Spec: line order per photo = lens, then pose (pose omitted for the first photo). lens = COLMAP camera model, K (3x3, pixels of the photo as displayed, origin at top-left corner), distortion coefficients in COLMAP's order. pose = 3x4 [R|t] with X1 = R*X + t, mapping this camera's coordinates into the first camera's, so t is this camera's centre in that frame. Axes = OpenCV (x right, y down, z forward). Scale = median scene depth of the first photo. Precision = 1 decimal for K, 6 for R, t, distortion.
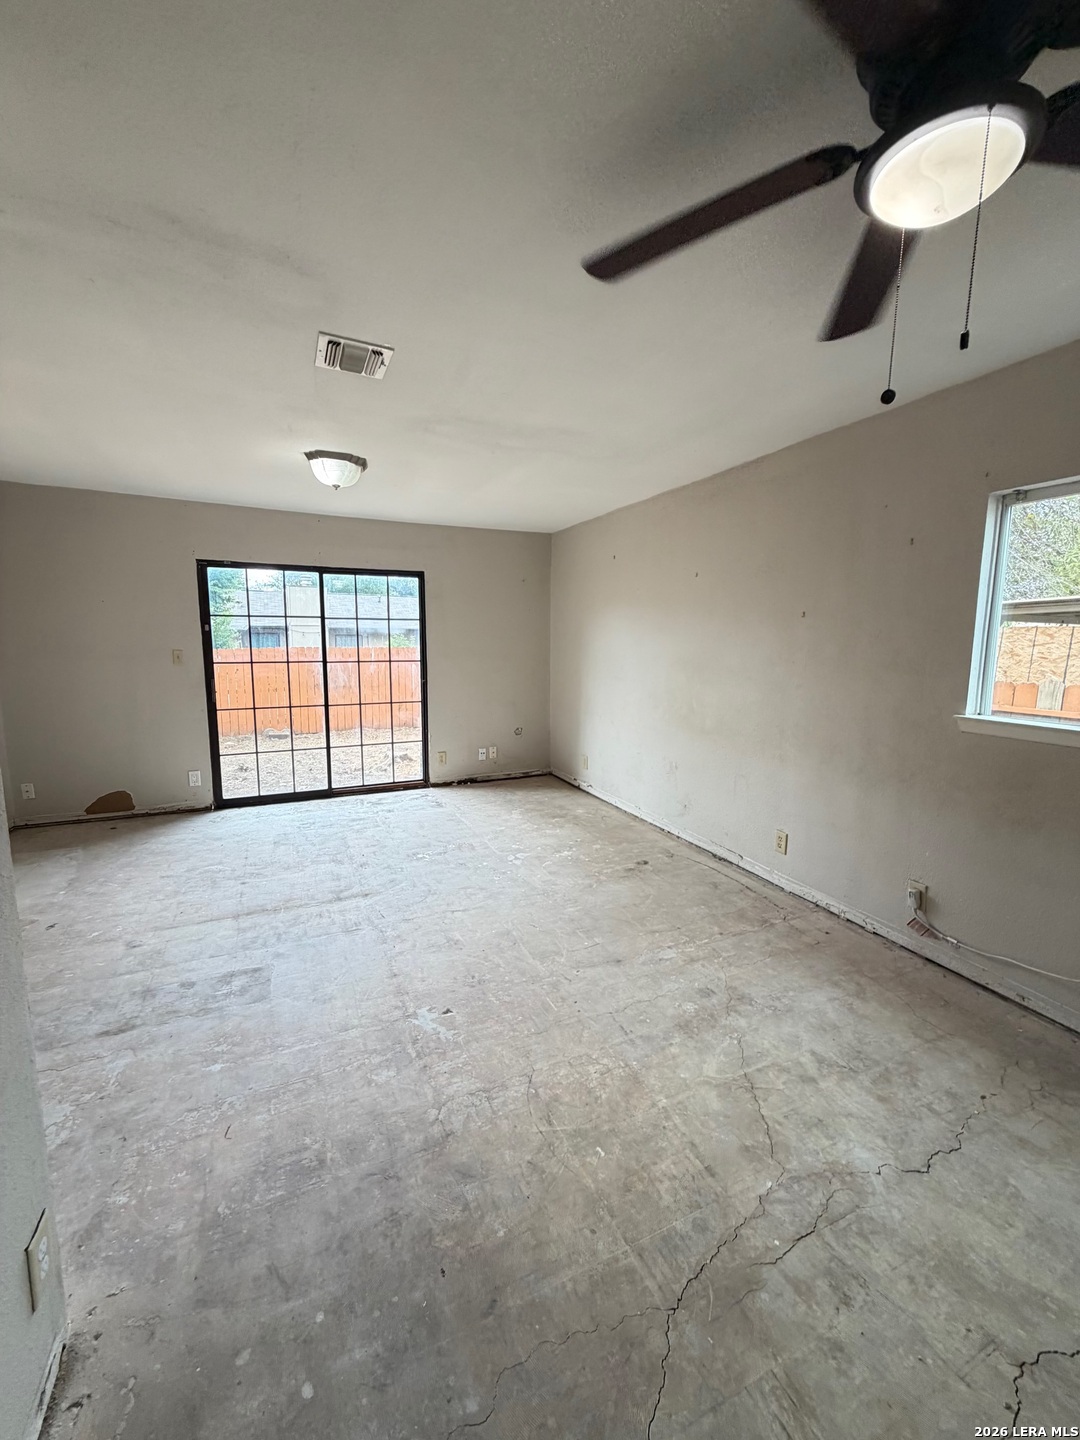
lens RADIAL K [[574.5, 0, 537.8], [0, 574.5, 714.2], [0, 0, 1]] dist [-0.000264, 0.000187]
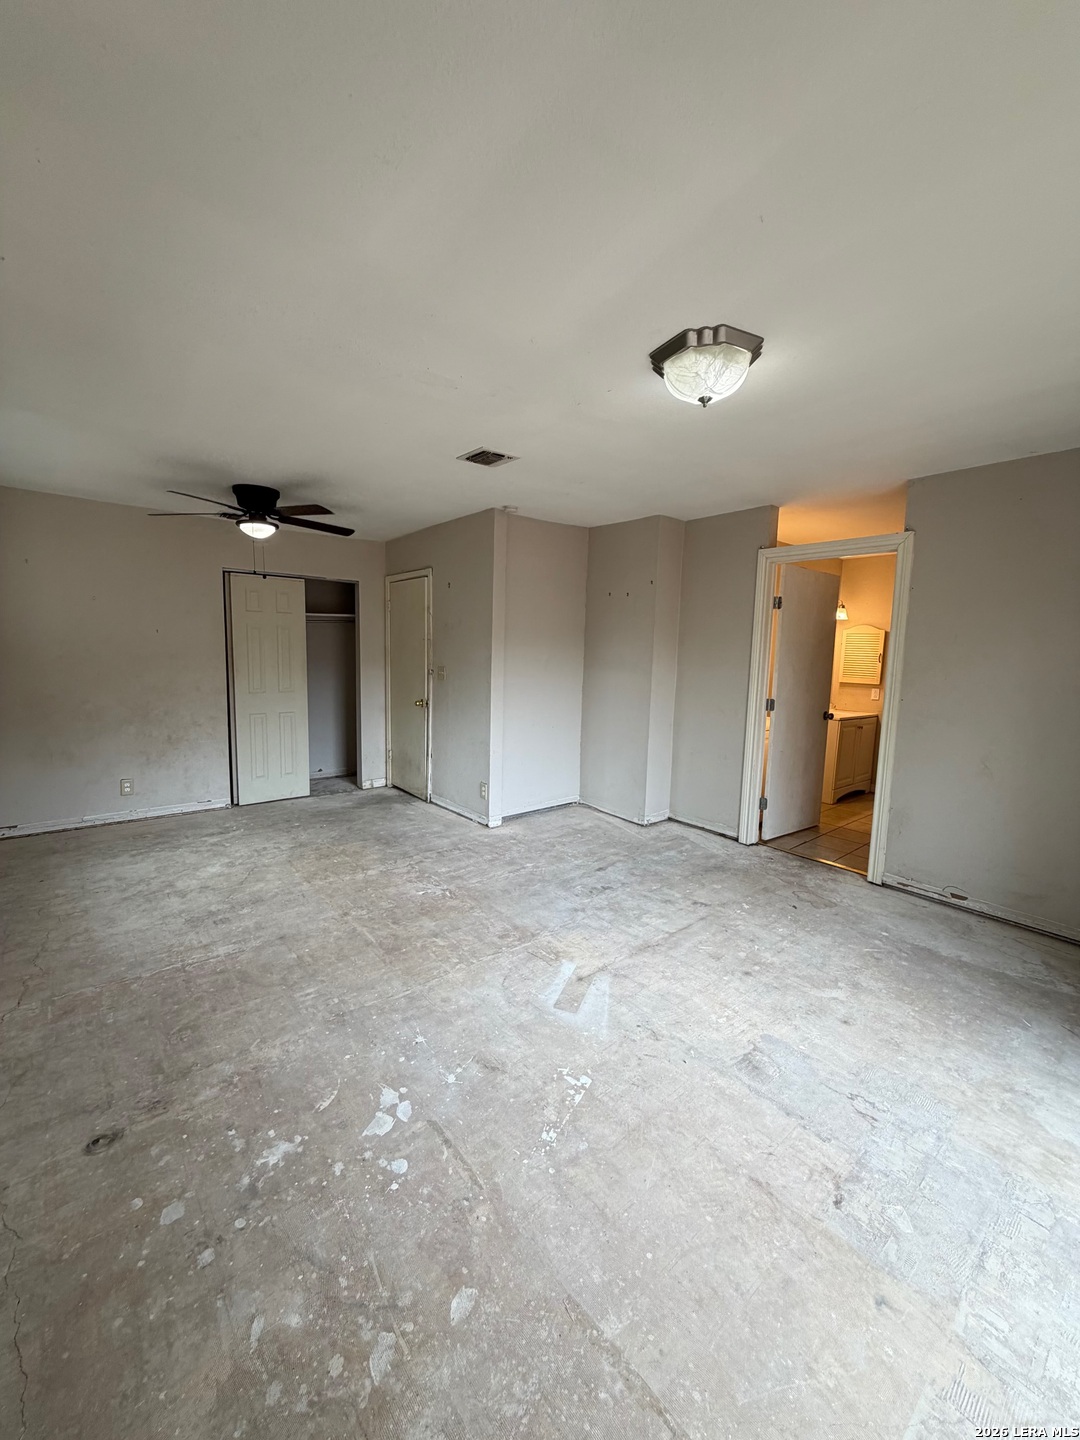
lens RADIAL K [[574.5, 0, 537.8], [0, 574.5, 714.2], [0, 0, 1]] dist [-0.000264, 0.000187]
pose [[-0.963461, 0.003777, -0.267820, -0.043652], [-0.064093, 0.967601, 0.244215, -0.313782], [0.260066, 0.252457, -0.932004, 2.246573]]
